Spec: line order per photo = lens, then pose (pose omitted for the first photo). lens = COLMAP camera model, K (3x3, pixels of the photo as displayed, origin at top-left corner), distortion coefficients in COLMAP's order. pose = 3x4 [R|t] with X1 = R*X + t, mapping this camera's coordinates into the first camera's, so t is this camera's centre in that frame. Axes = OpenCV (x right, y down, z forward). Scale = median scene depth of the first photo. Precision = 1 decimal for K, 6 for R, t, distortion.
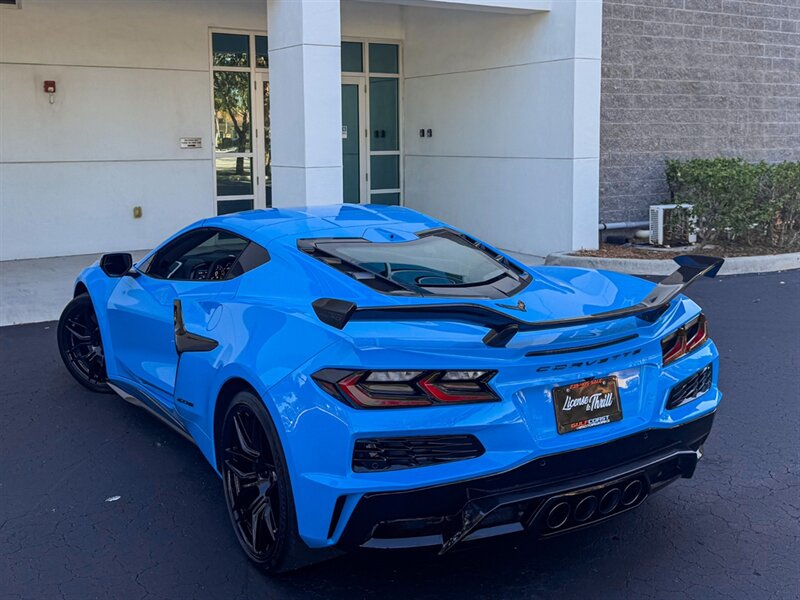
lens RADIAL K [[885.6, 0, 397.2], [0, 885.6, 209.6], [0, 0, 1]] dist [0.184918, -0.432603]
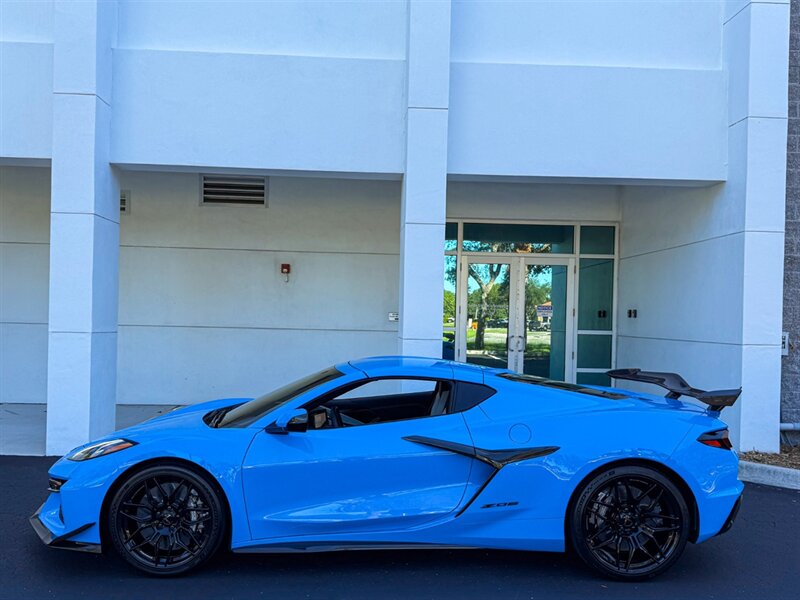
lens RADIAL K [[729.2, 0, 395.3], [0, 729.2, 315.4], [0, 0, 1]] dist [0.154522, -0.291966]
pose [[0.870947, 0.031037, -0.490396, 0.241172], [-0.068477, 0.995931, -0.058583, -0.022558], [0.486583, 0.084604, 0.869528, 0.195183]]
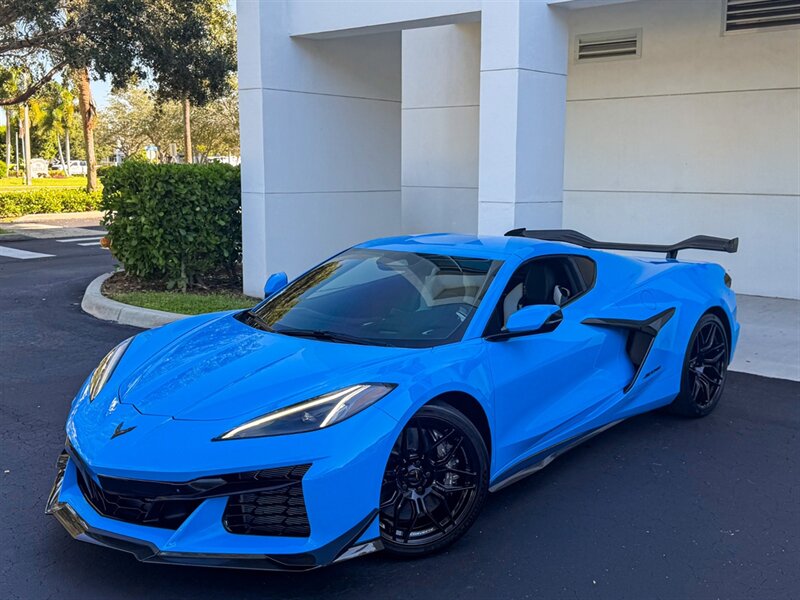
lens RADIAL K [[880.7, 0, 440.1], [0, 880.7, 298.3], [0, 0, 1]] dist [0.181971, -0.404209]
pose [[0.306214, 0.147739, -0.940429, 0.353023], [-0.085251, 0.988171, 0.127480, -0.033525], [0.948138, 0.041136, 0.315186, 0.354200]]
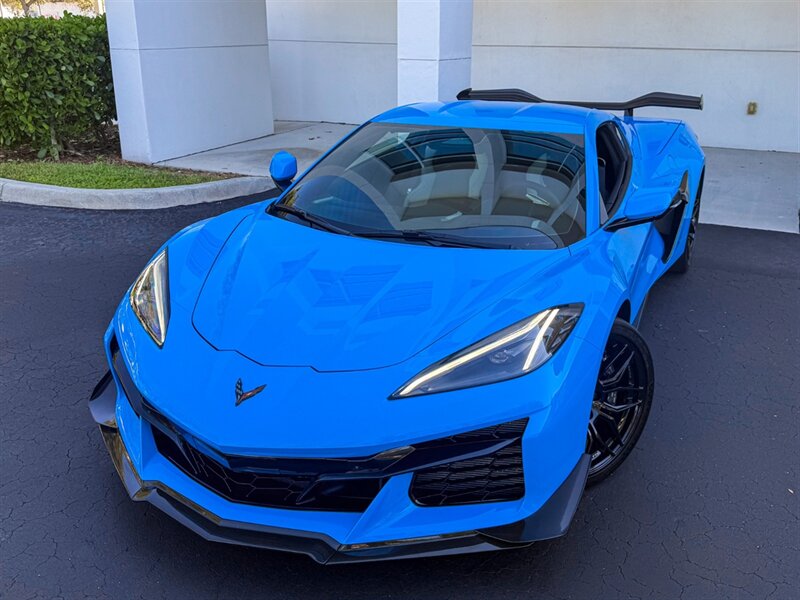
lens RADIAL K [[745.1, 0, 415.2], [0, 745.1, 276.2], [0, 0, 1]] dist [0.066461, -0.080096]
pose [[0.537461, 0.281224, -0.795015, 0.201153], [-0.077669, 0.955256, 0.285400, -0.027808], [0.839704, -0.091644, 0.535256, 0.281870]]
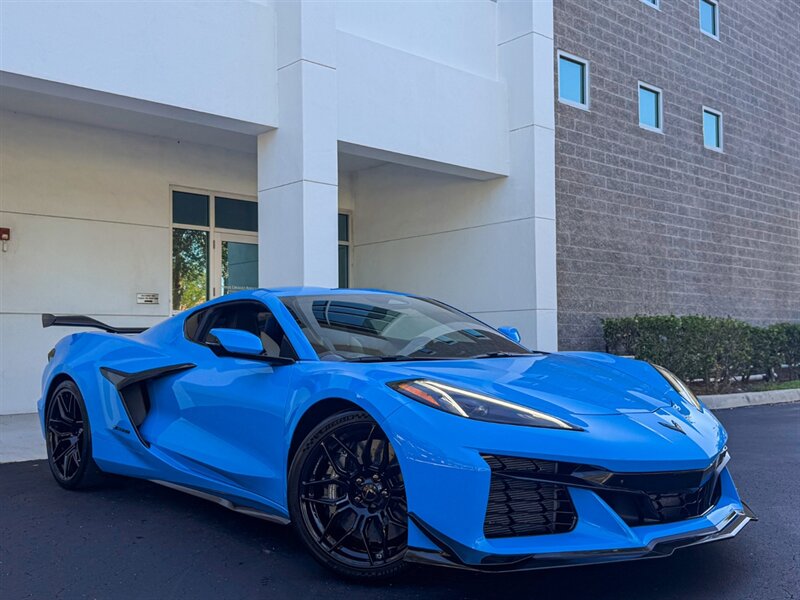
lens RADIAL K [[794.0, 0, 424.9], [0, 794.0, 303.0], [0, 0, 1]] dist [0.151843, -0.328191]
pose [[0.980908, 0.007825, 0.194314, -0.111837], [0.018545, 0.990873, -0.133518, 0.056679], [-0.193585, 0.134573, 0.971810, 0.093937]]
